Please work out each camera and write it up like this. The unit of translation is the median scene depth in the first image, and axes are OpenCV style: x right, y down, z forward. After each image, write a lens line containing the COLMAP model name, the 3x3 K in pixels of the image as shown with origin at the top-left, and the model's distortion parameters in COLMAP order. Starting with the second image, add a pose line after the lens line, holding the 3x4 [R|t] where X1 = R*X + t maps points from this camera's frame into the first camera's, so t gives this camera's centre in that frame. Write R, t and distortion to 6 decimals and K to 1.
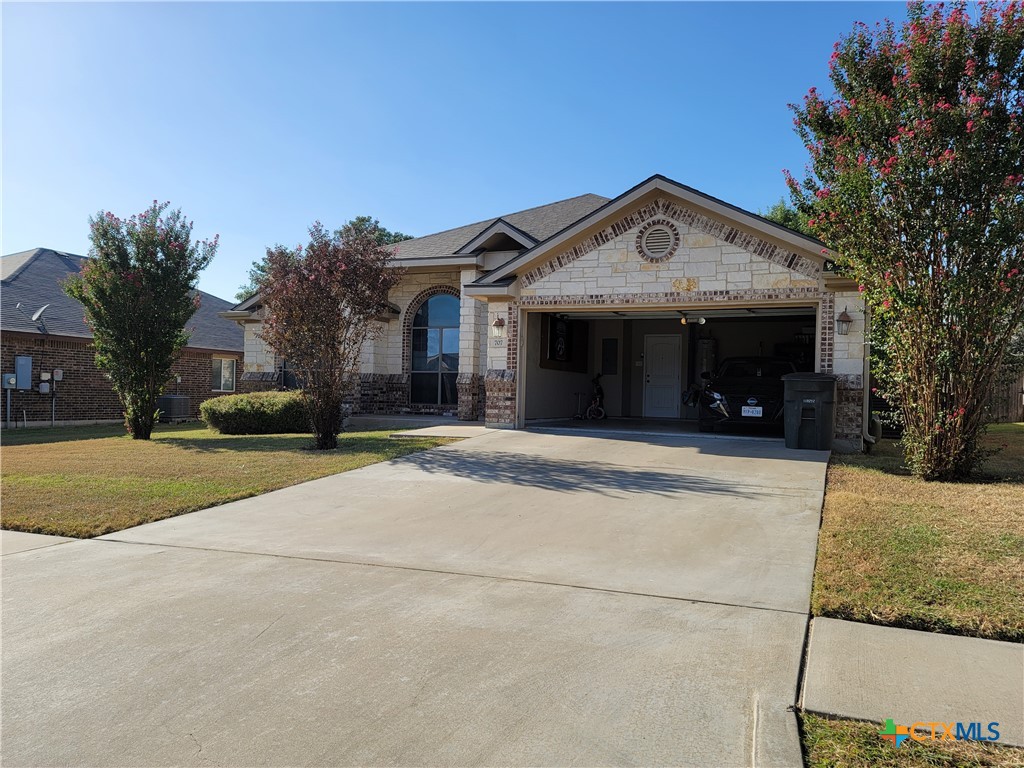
lens RADIAL K [[747.2, 0, 514.7], [0, 747.2, 387.0], [0, 0, 1]] dist [0.011094, -0.001880]
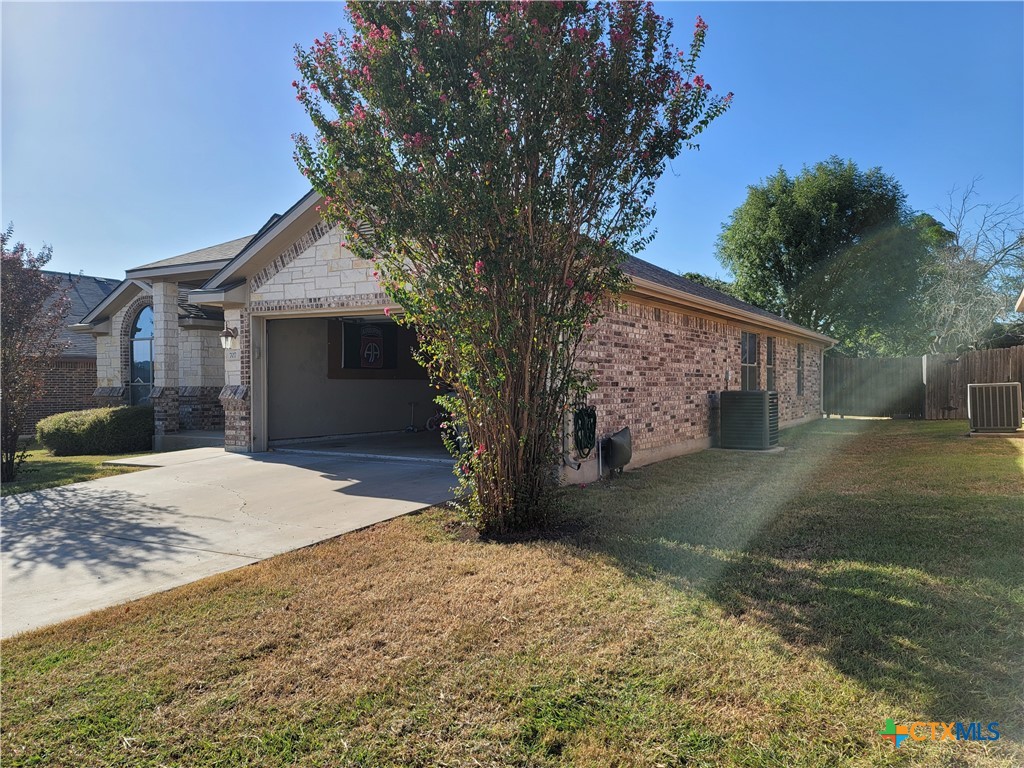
lens RADIAL K [[747.2, 0, 510.9], [0, 747.2, 380.4], [0, 0, 1]] dist [0.011094, -0.001880]
pose [[0.994096, -0.027008, -0.105091, 0.400599], [0.027029, 0.999634, -0.001219, -0.019480], [0.105085, -0.001629, 0.994462, 0.154524]]
